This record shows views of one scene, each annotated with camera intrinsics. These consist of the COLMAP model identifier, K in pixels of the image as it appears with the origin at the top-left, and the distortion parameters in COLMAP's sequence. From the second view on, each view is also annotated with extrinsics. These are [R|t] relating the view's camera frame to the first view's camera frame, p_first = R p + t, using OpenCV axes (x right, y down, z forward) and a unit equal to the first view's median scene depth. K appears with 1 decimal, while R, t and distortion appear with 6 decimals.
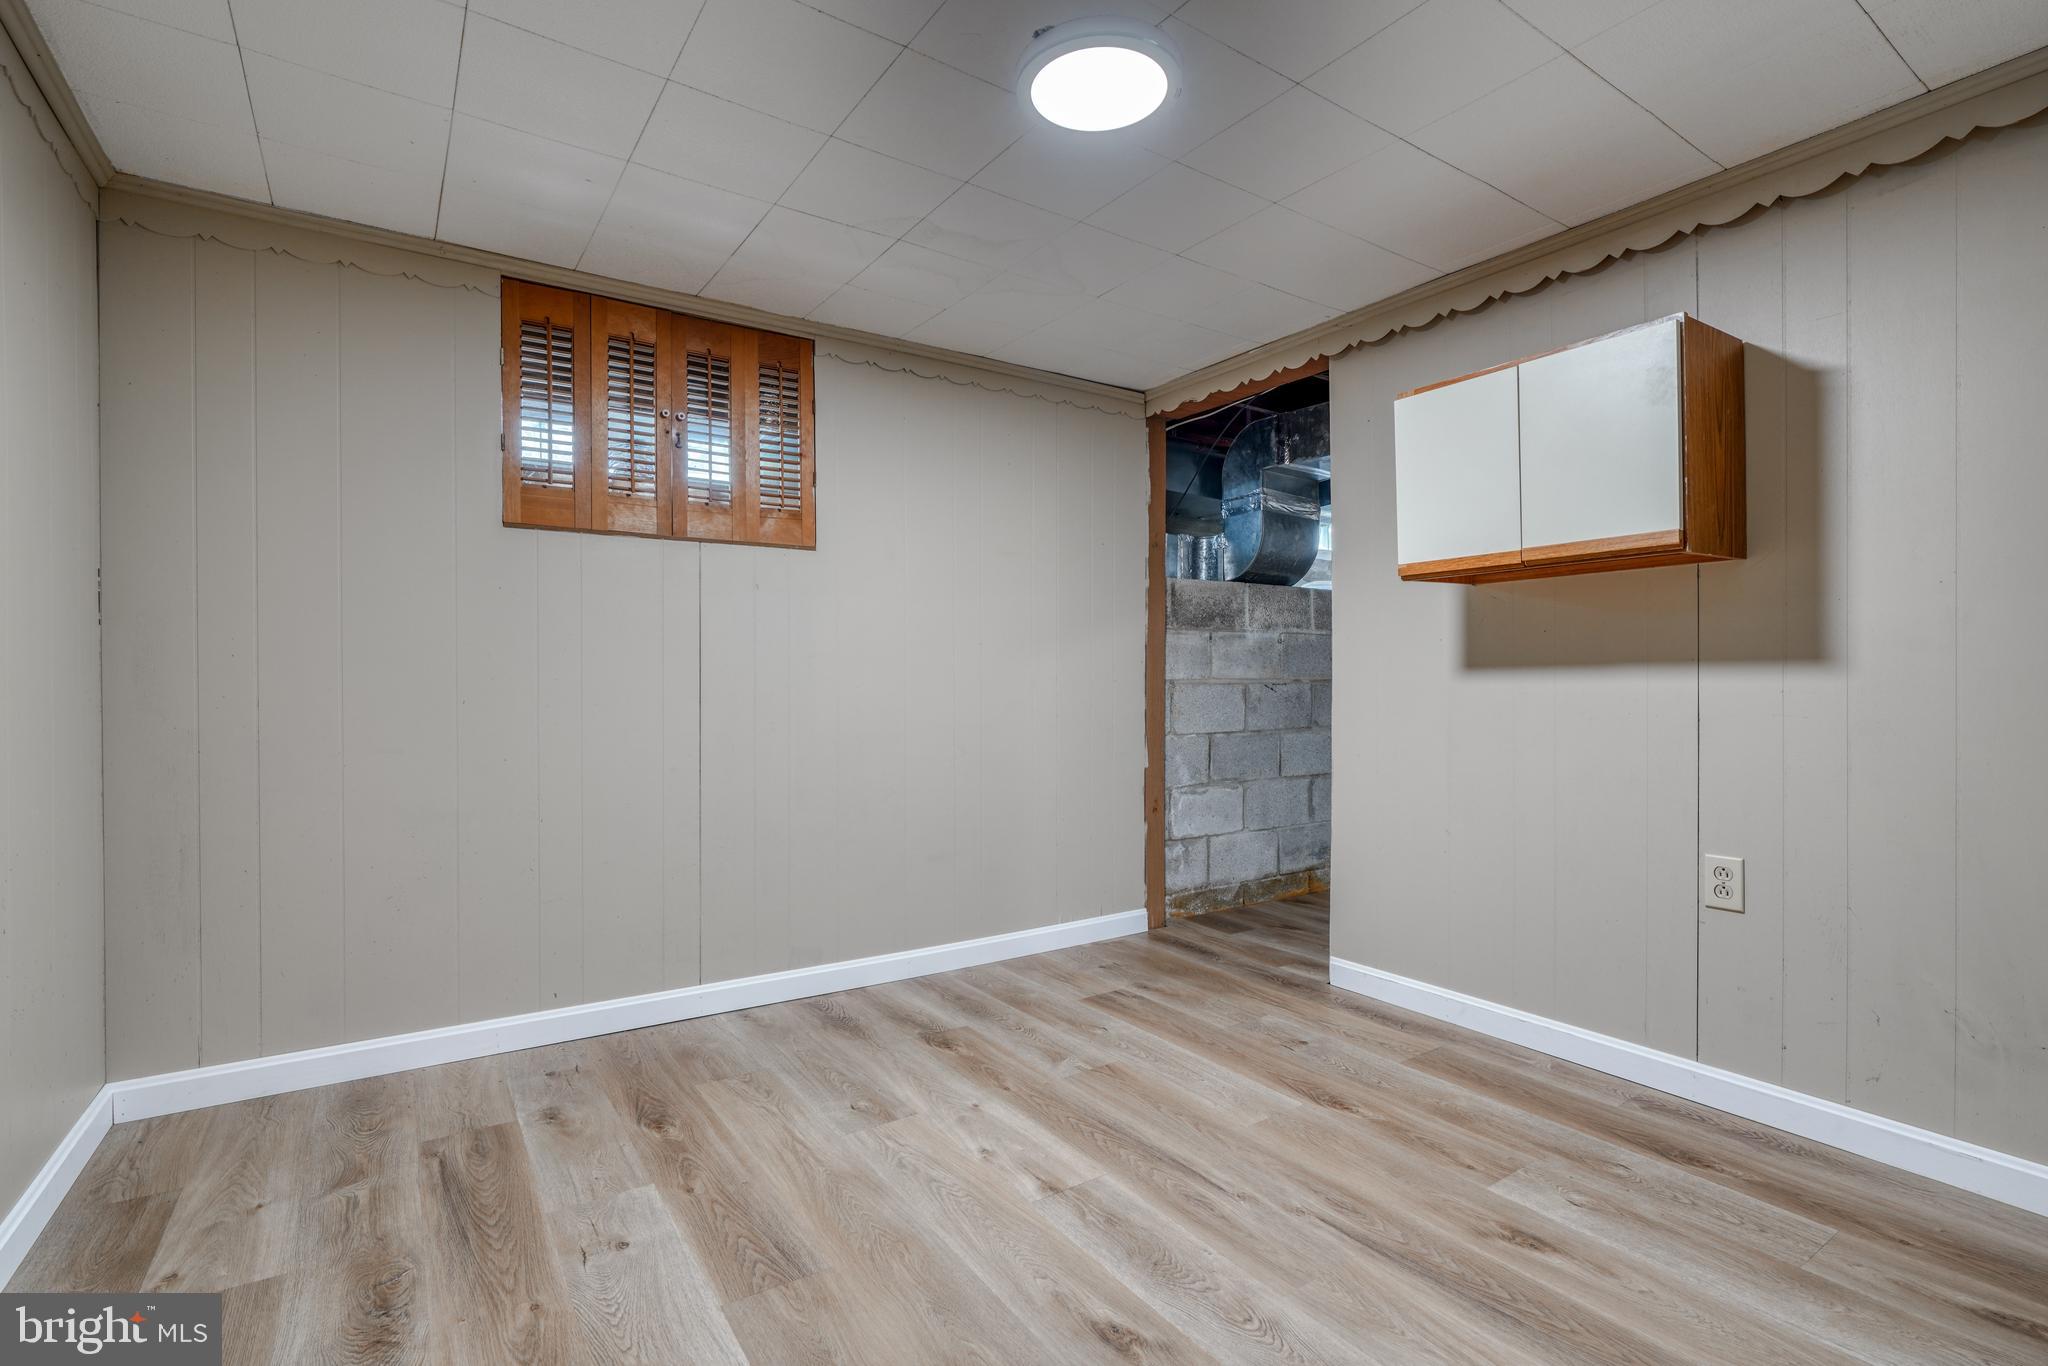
lens RADIAL K [[968.7, 0, 1011.4], [0, 968.7, 684.1], [0, 0, 1]] dist [-0.004046, 0.000688]
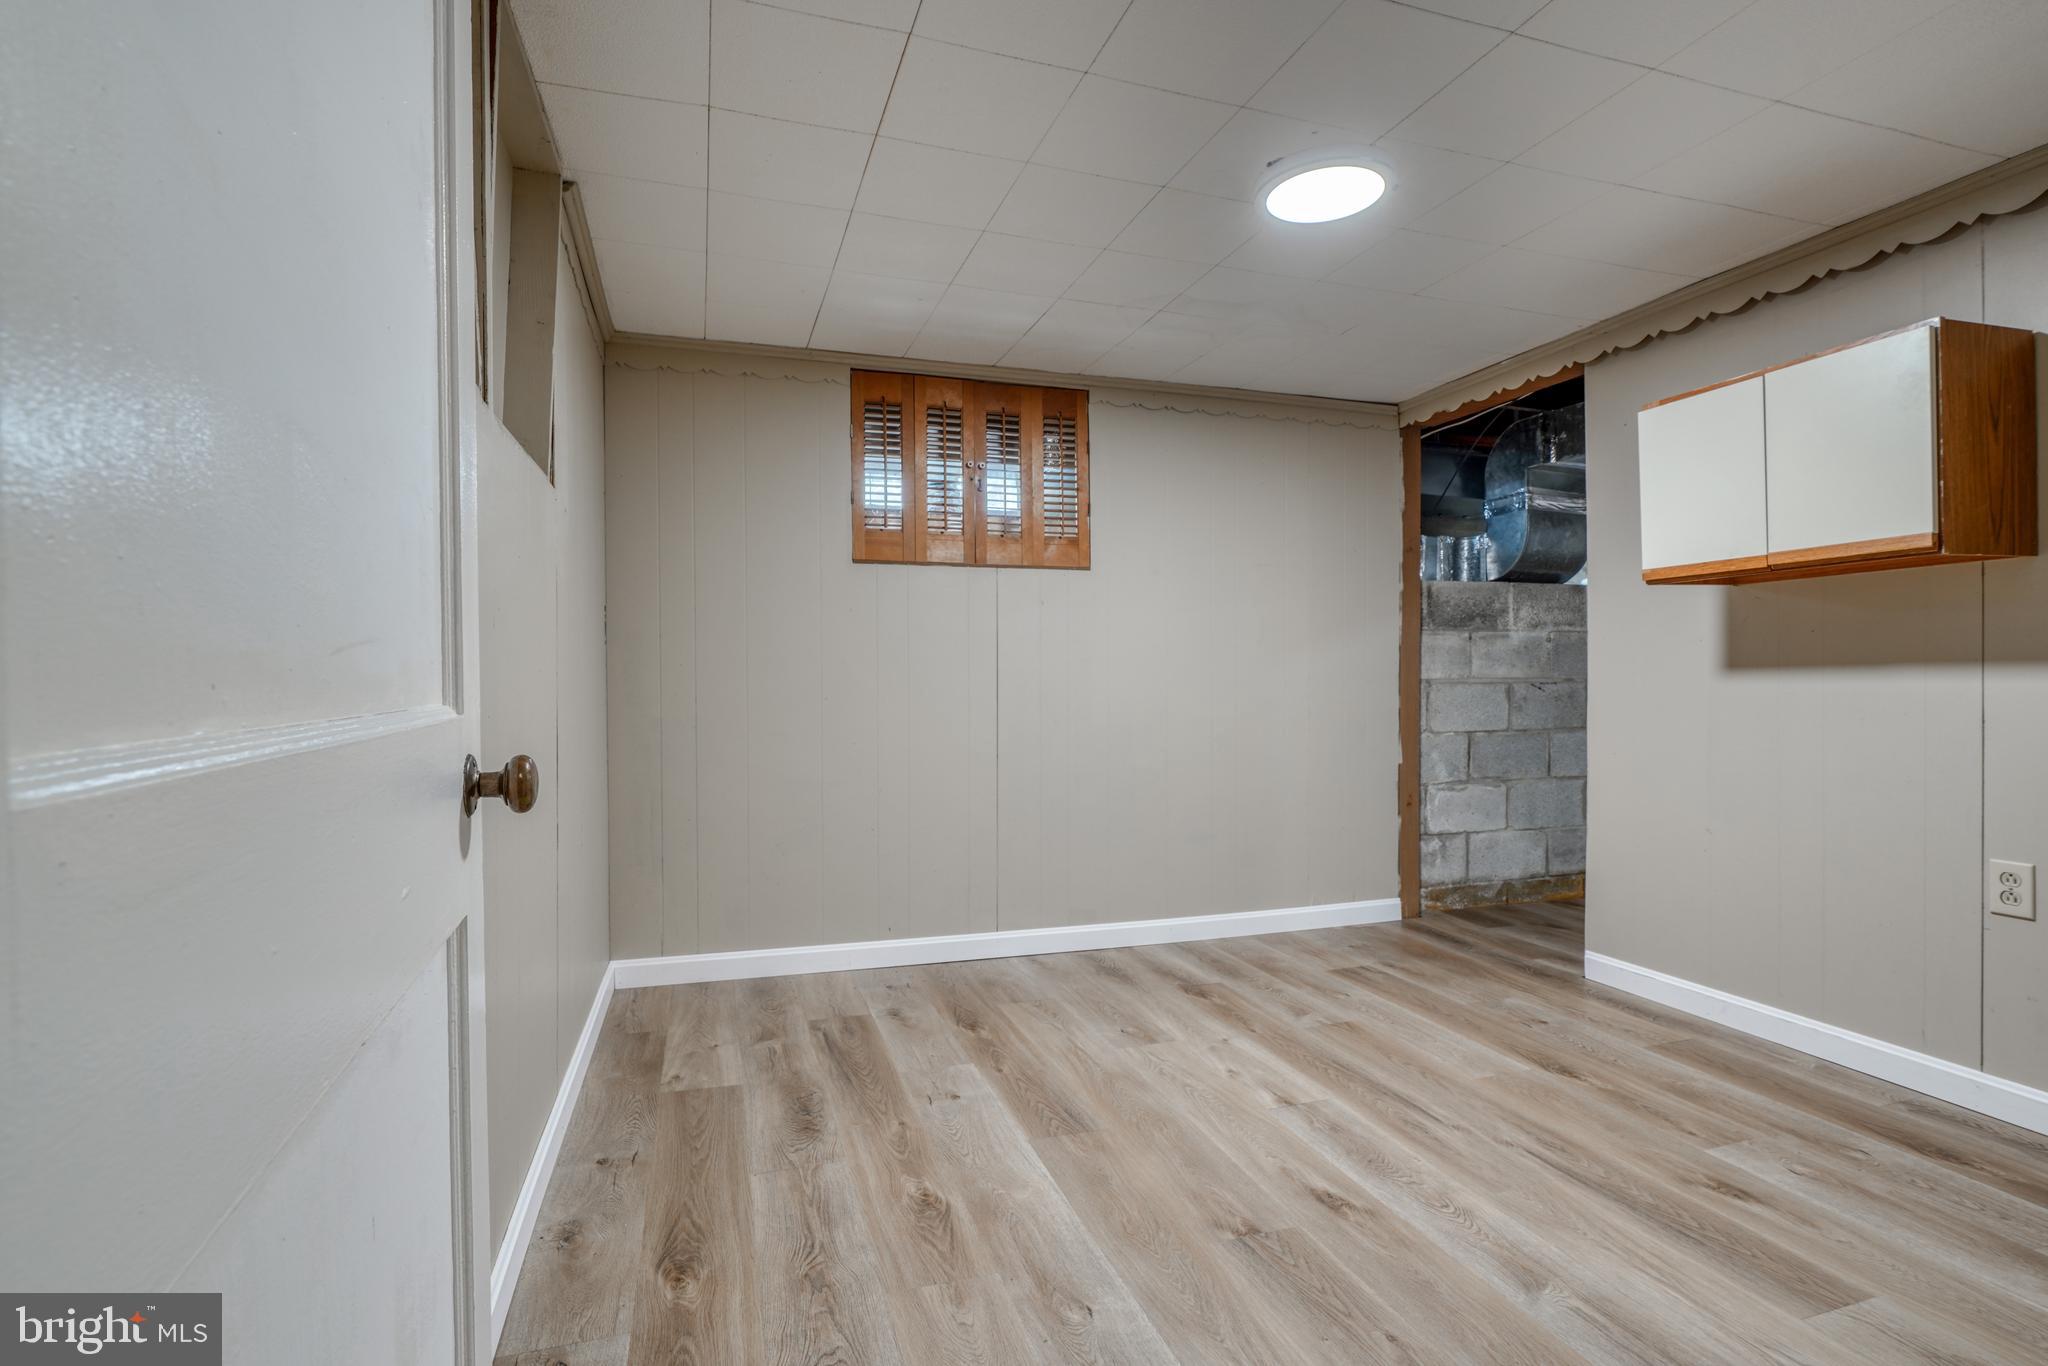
lens RADIAL K [[968.7, 0, 1011.4], [0, 968.7, 684.1], [0, 0, 1]] dist [-0.004046, 0.000688]
pose [[0.963014, -0.000364, -0.269451, 0.029494], [0.001004, 0.999997, 0.002239, -0.003774], [0.269450, -0.002427, 0.963011, -0.205479]]
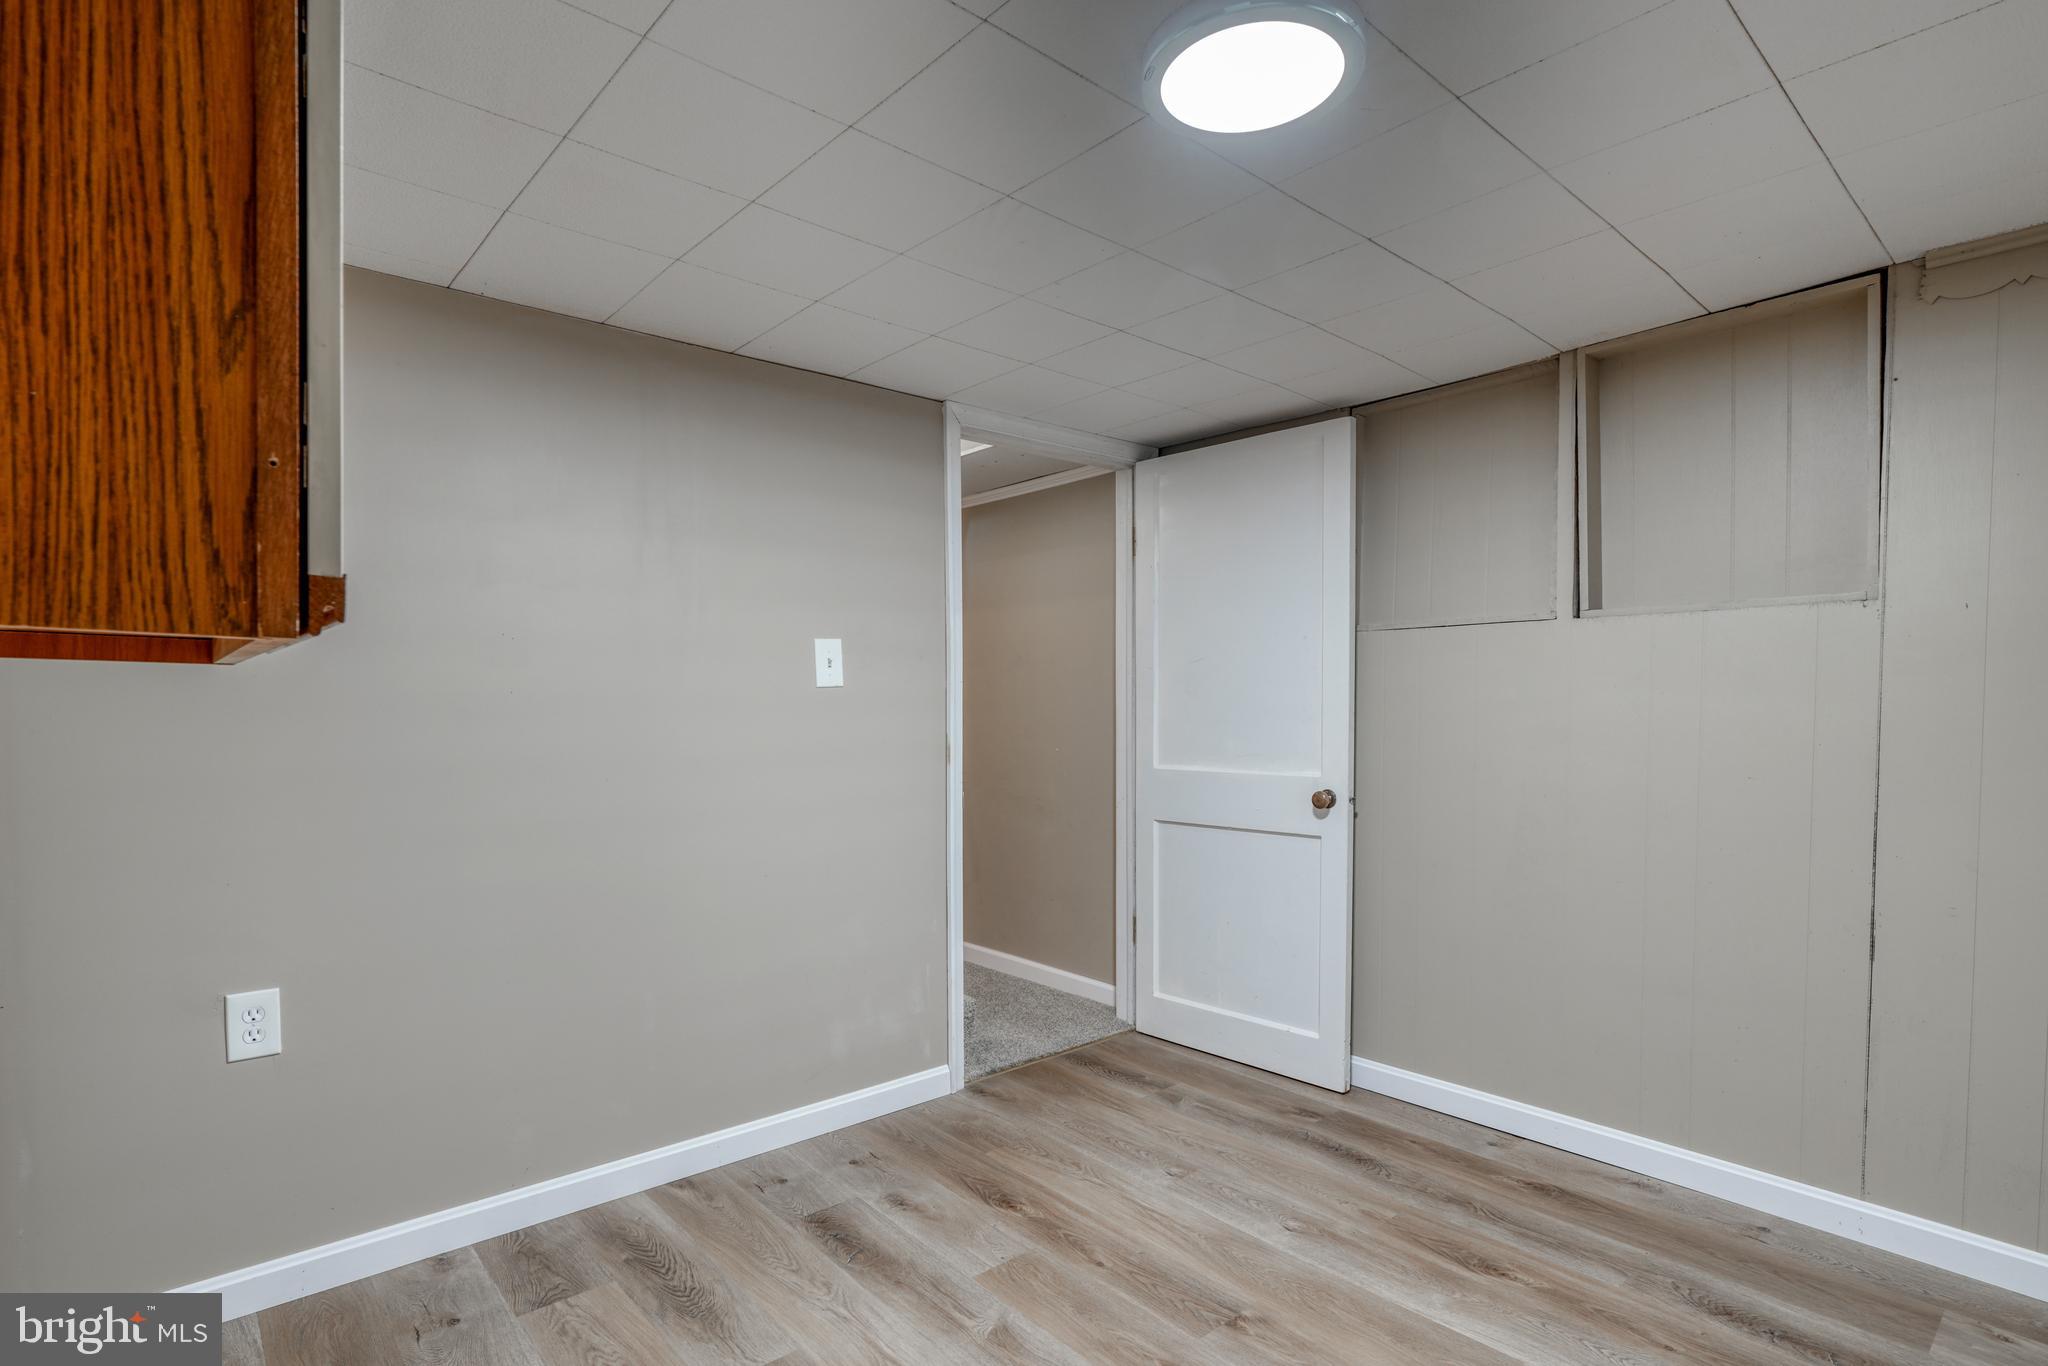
lens RADIAL K [[968.7, 0, 1011.4], [0, 968.7, 684.1], [0, 0, 1]] dist [-0.004046, 0.000688]
pose [[-0.992674, 0.005138, -0.120718, 0.274193], [0.007328, 0.999816, -0.017706, -0.093606], [0.120605, -0.018461, -0.992529, 1.290794]]
